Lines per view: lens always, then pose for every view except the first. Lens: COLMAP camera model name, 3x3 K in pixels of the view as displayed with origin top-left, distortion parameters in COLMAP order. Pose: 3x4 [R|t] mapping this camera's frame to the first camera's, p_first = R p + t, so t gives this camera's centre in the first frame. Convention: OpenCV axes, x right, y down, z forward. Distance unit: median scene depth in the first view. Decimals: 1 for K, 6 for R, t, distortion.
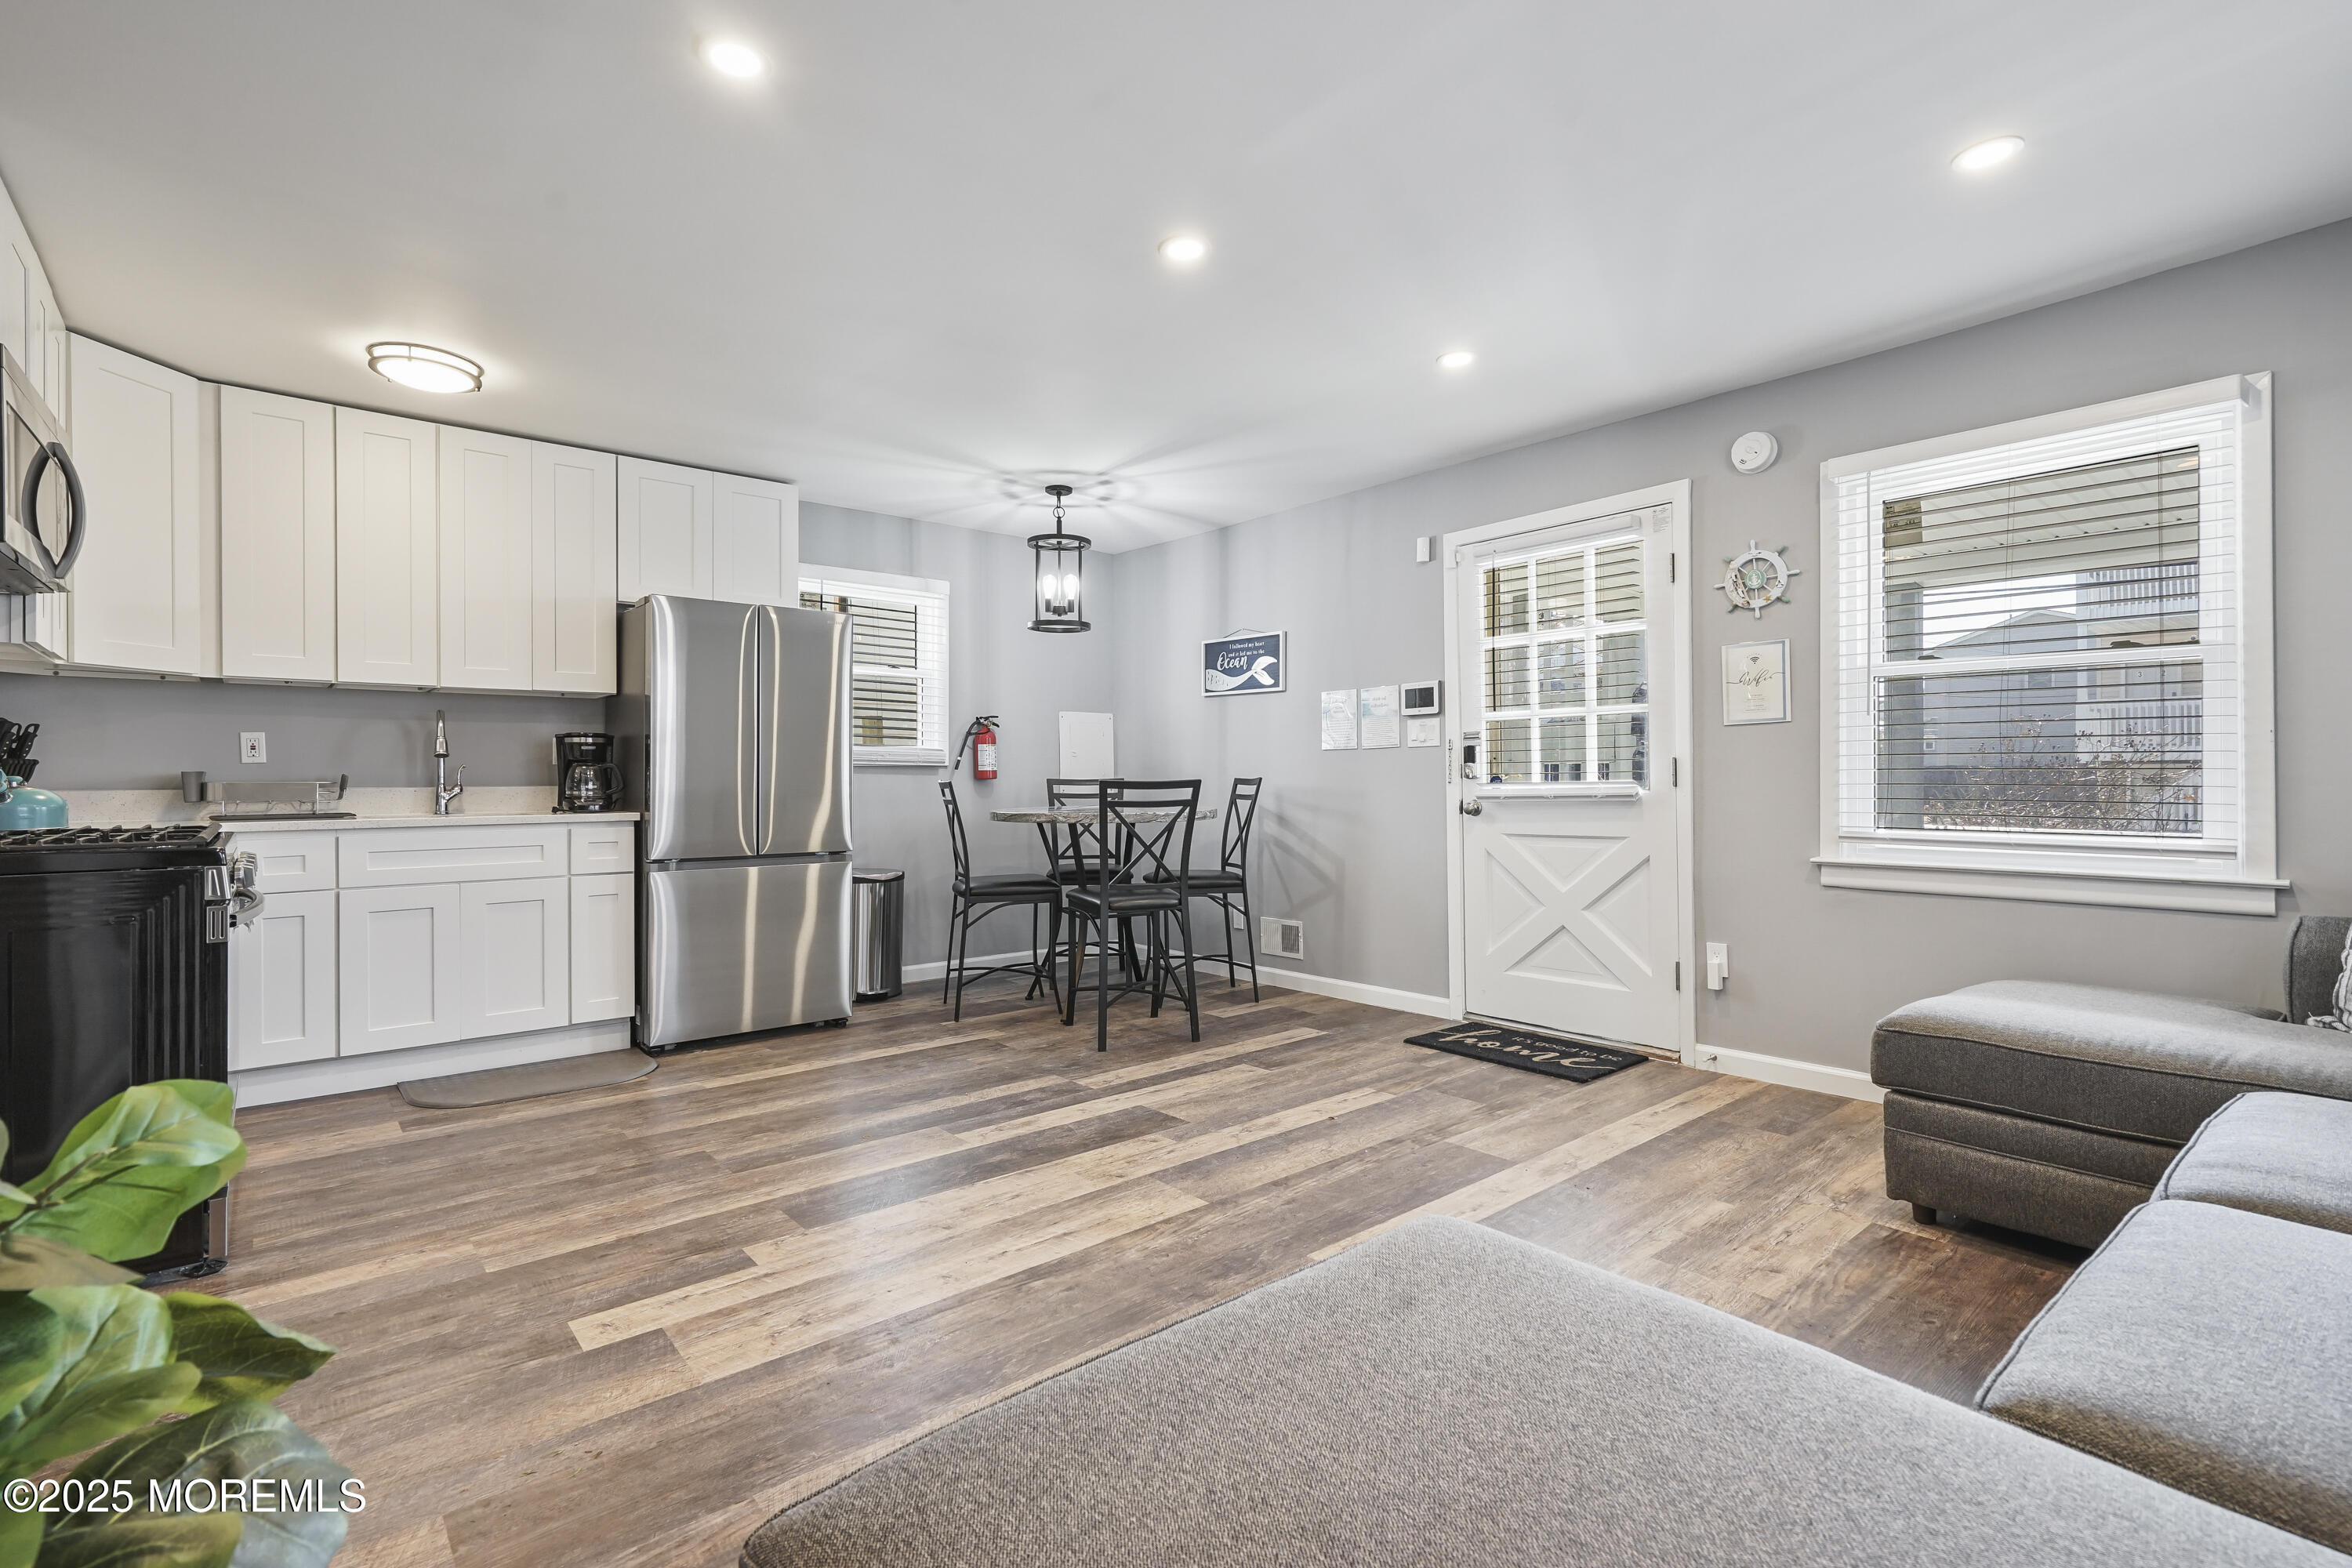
lens RADIAL K [[1079.4, 0, 1159.3], [0, 1079.4, 778.8], [0, 0, 1]] dist [0.005937, 0.002459]
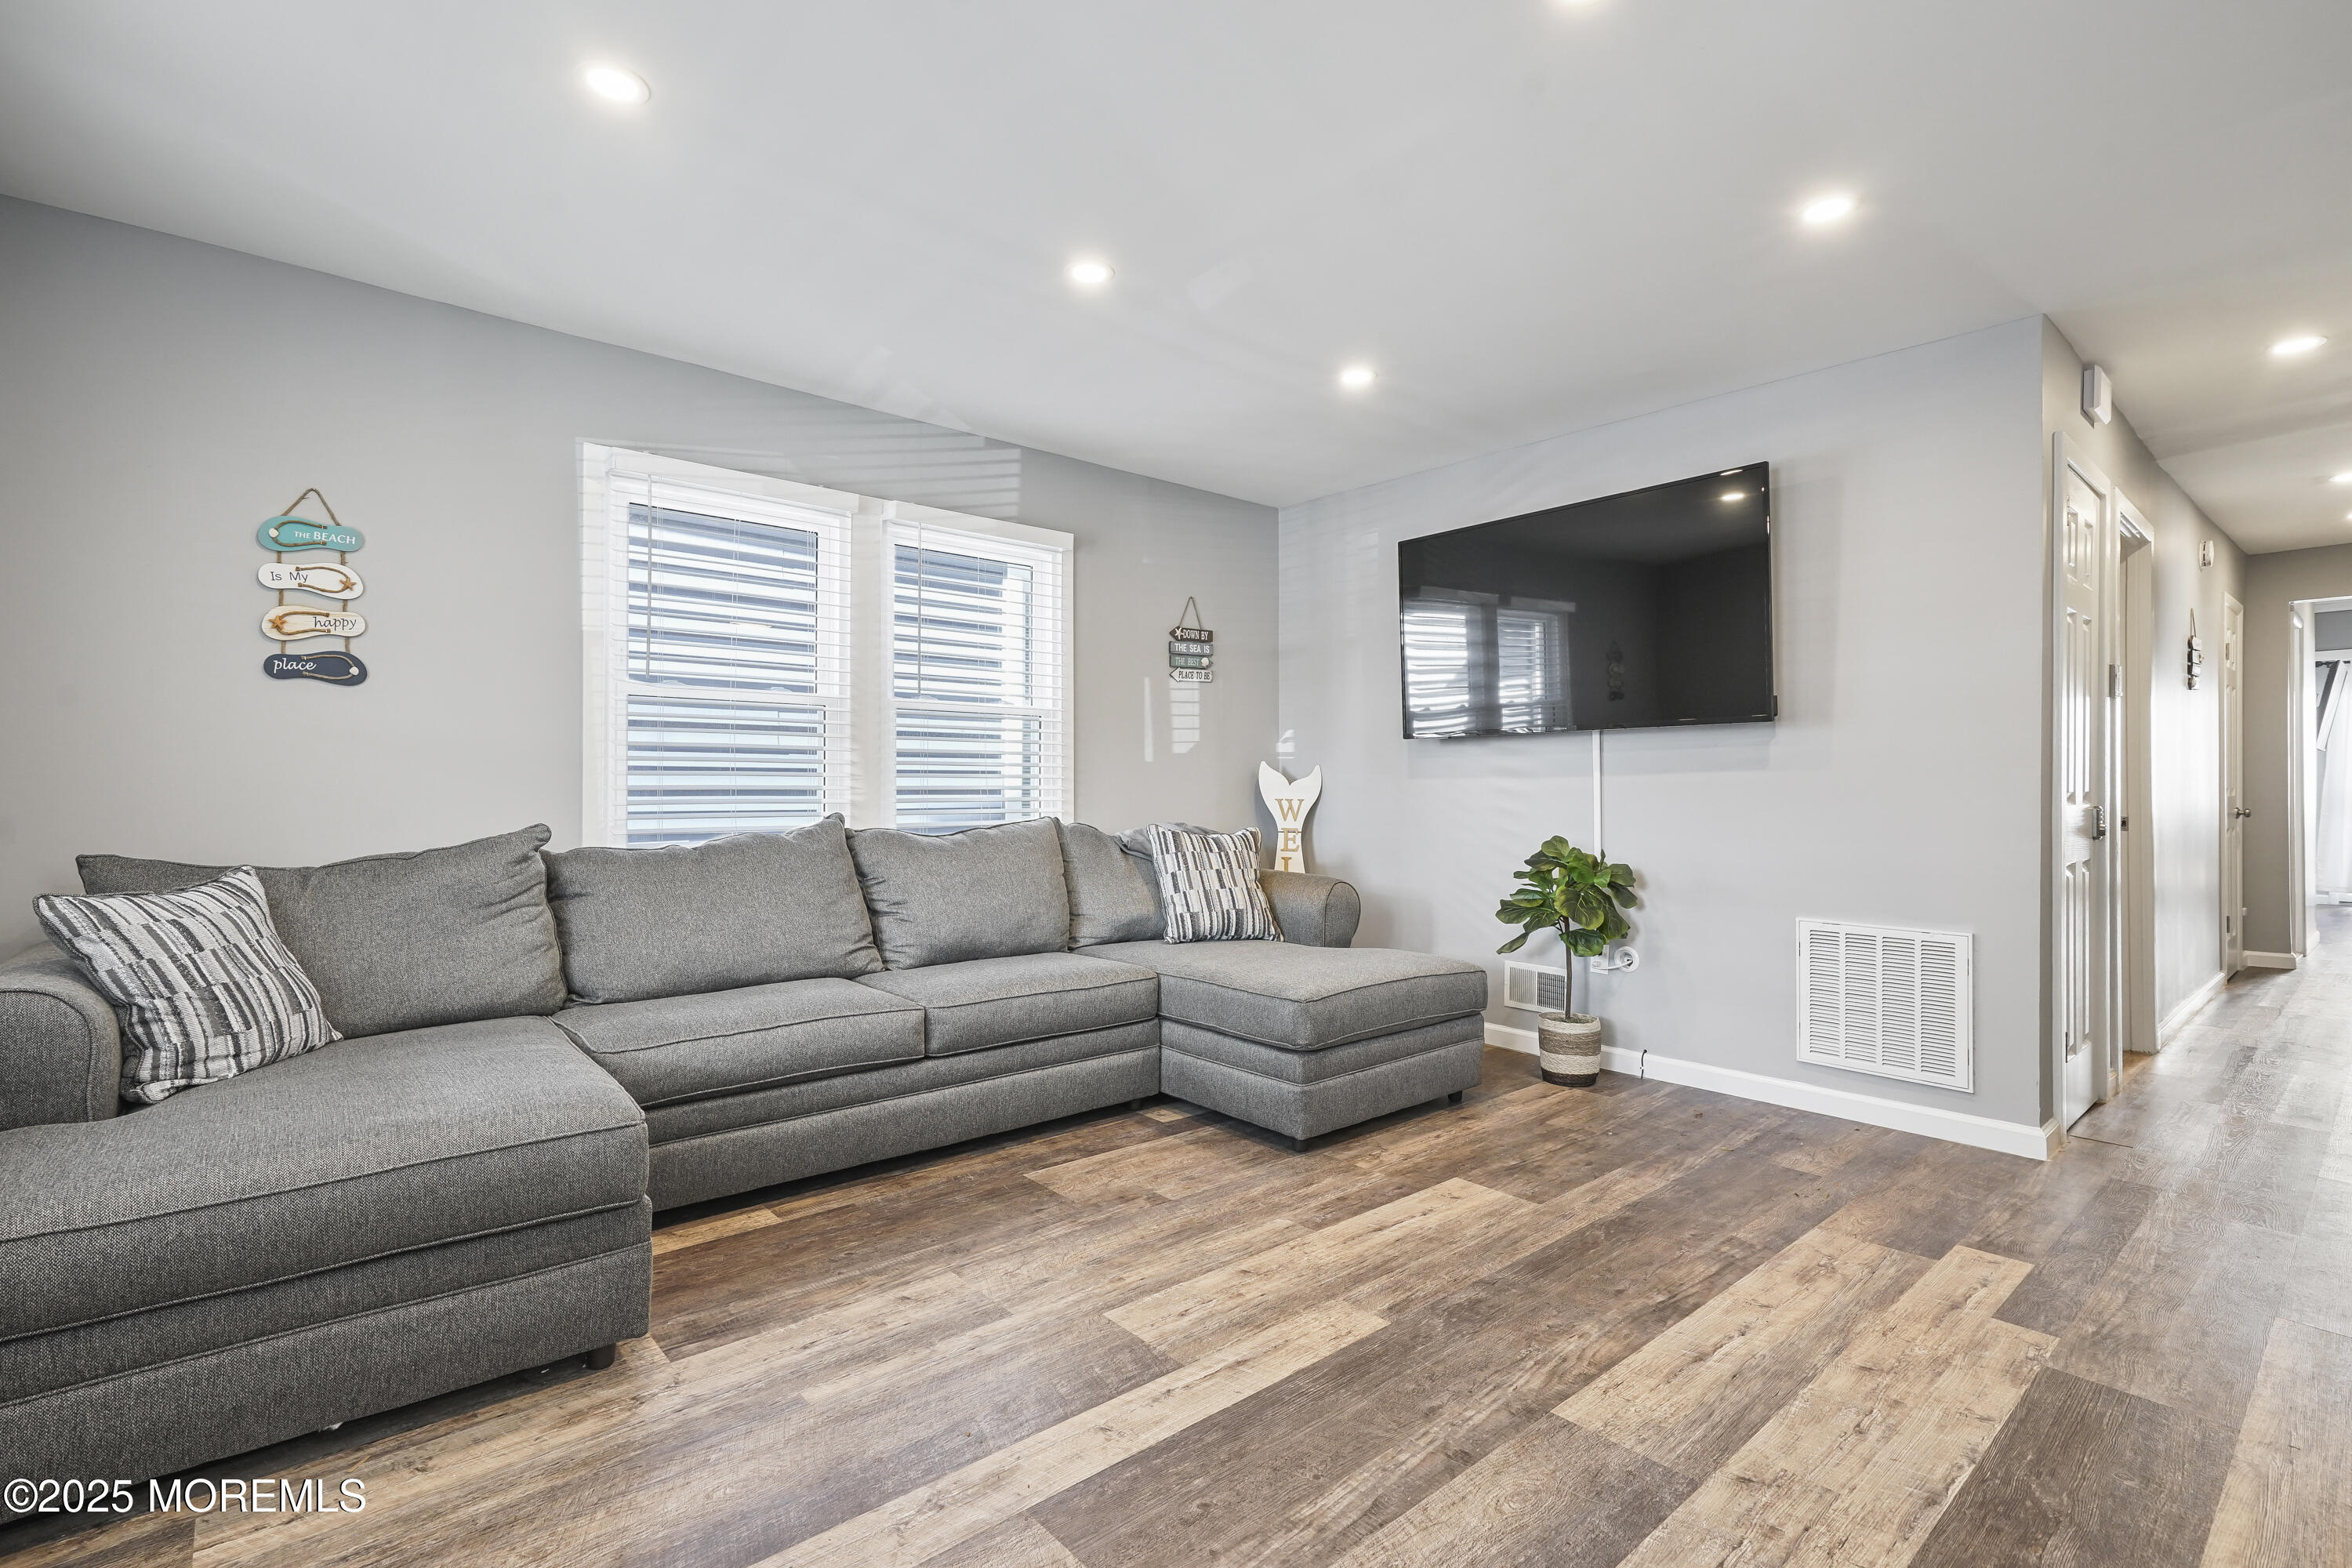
lens RADIAL K [[1079.4, 0, 1167.5], [0, 1079.4, 788.4], [0, 0, 1]] dist [0.005937, 0.002459]
pose [[-0.999866, 0.004987, -0.015613, 0.245024], [0.005026, 0.999984, -0.002458, 0.002149], [0.015601, -0.002536, -0.999875, 1.394497]]
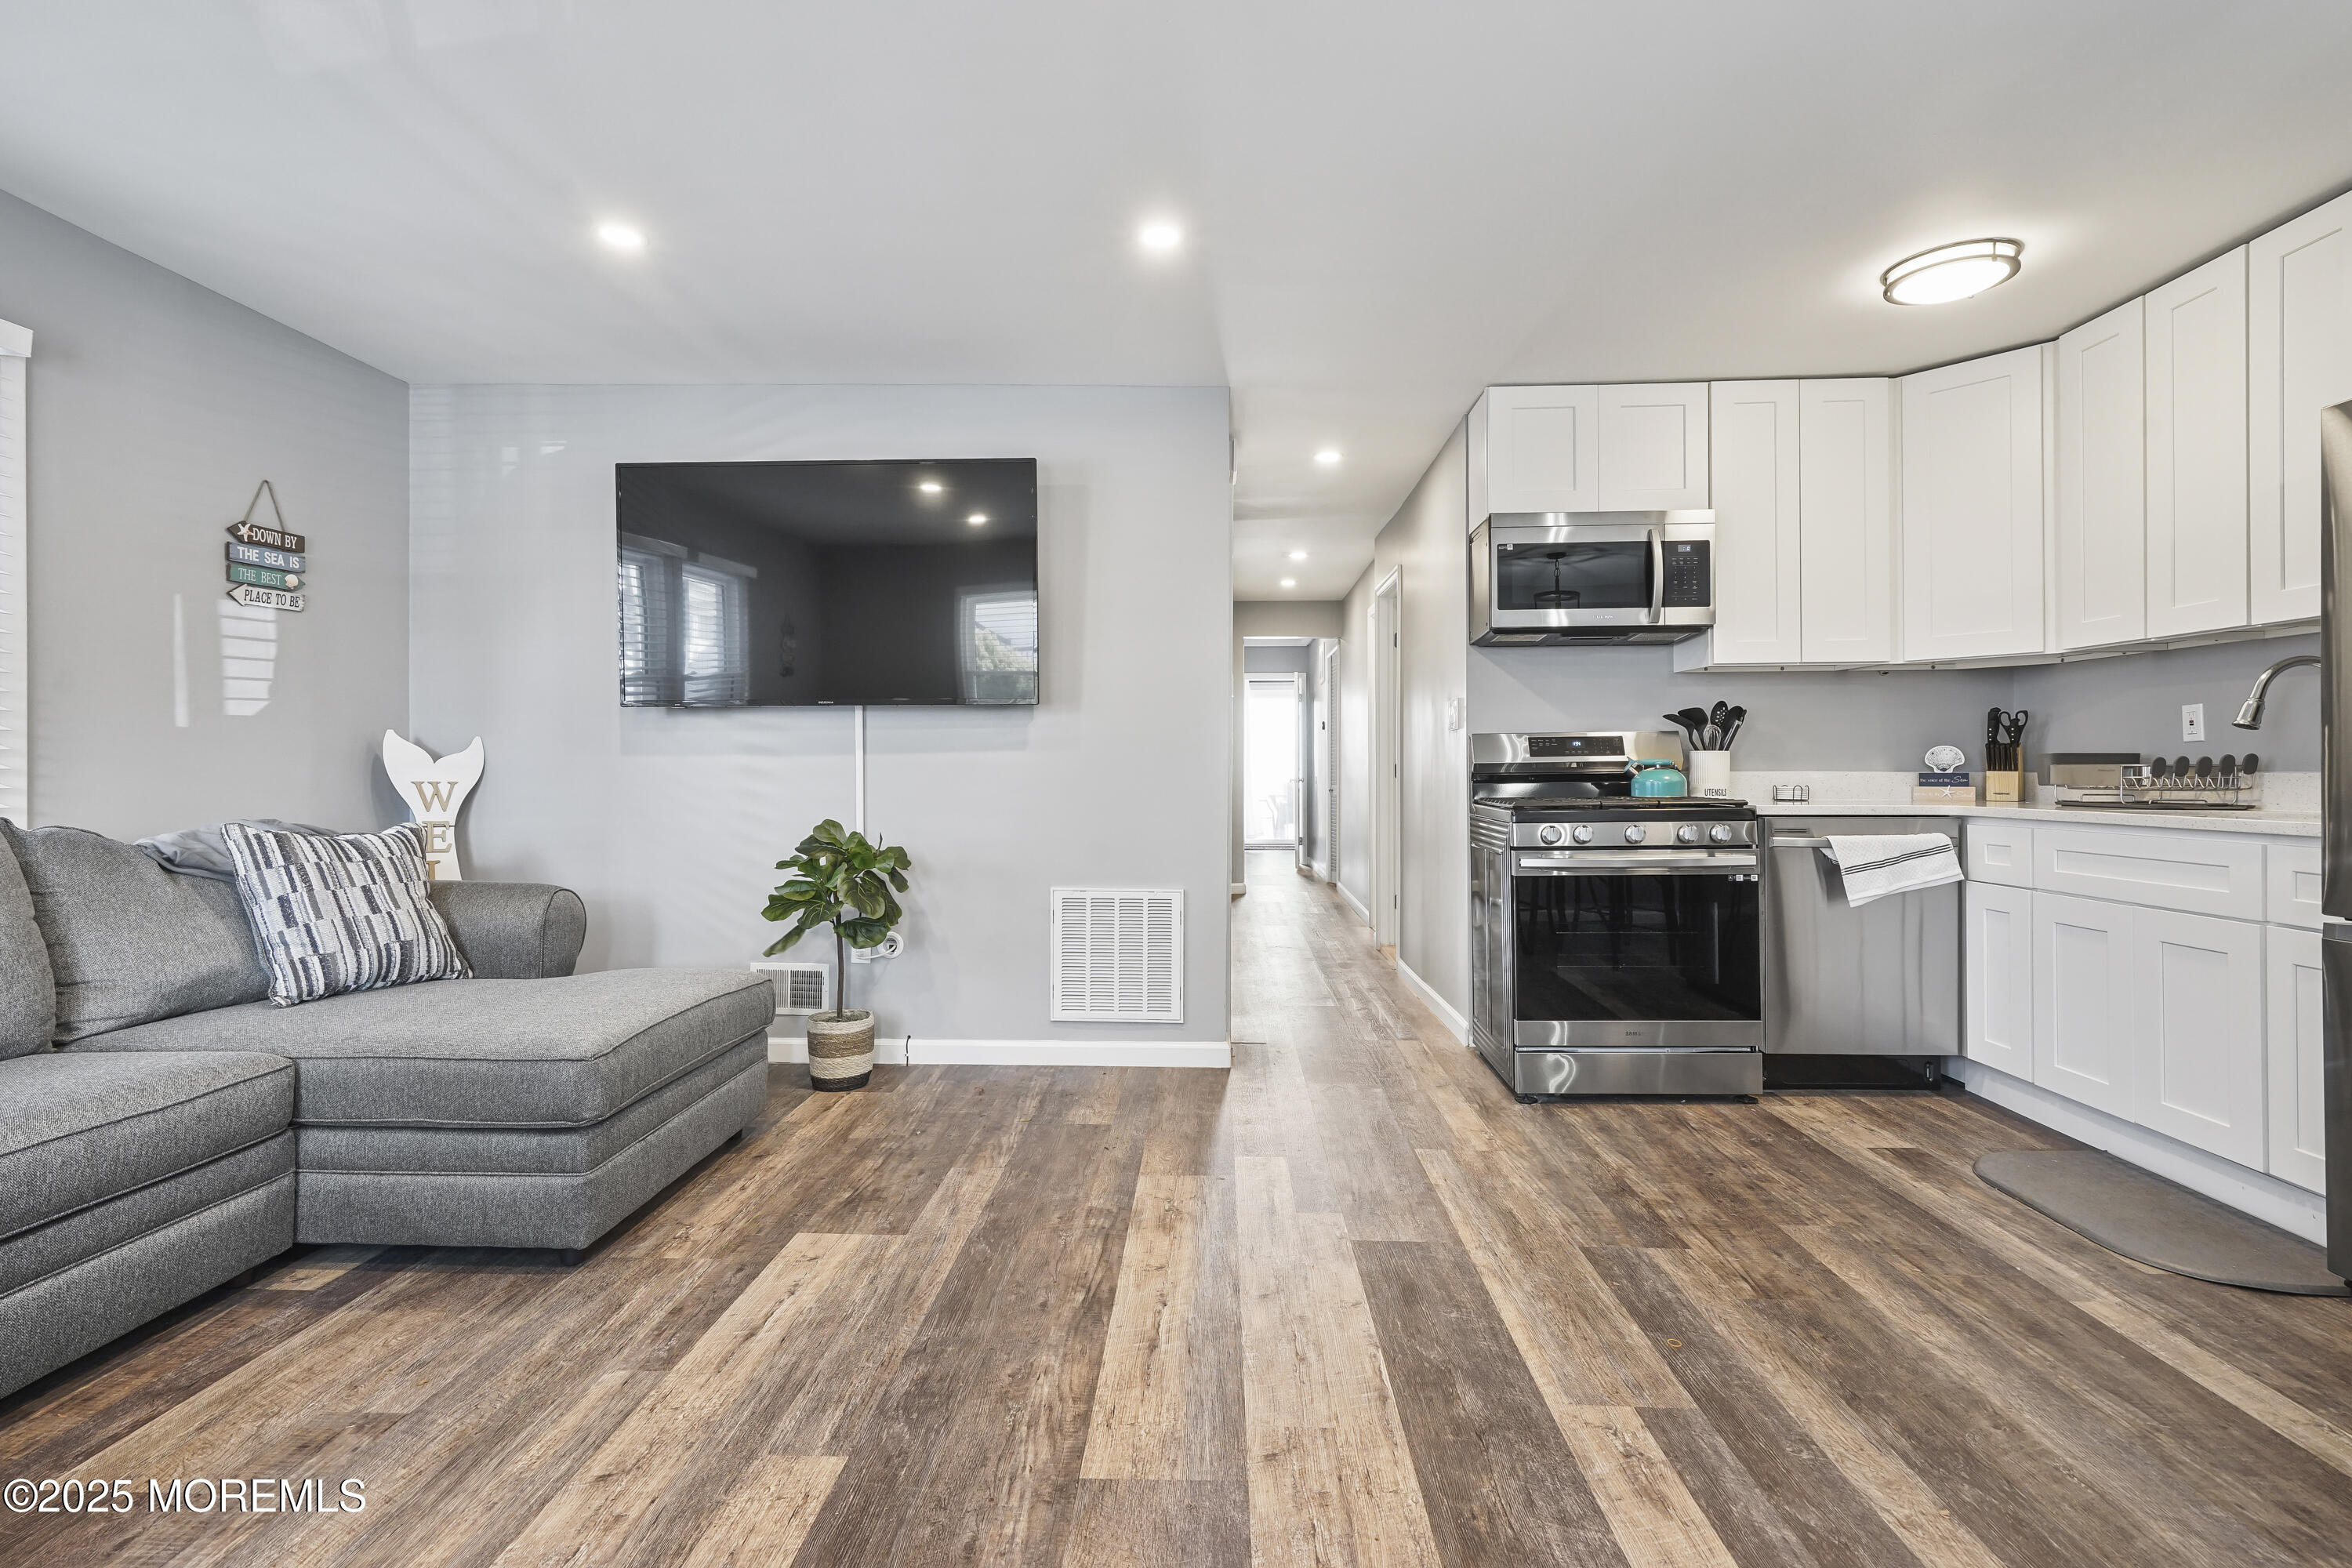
lens RADIAL K [[1079.4, 0, 1181.1], [0, 1079.4, 767.3], [0, 0, 1]] dist [0.005937, 0.002459]
pose [[-0.666656, 0.004588, -0.745351, 0.375918], [0.004162, 0.999988, 0.002433, -0.000308], [0.745354, -0.001480, -0.666667, 1.198221]]
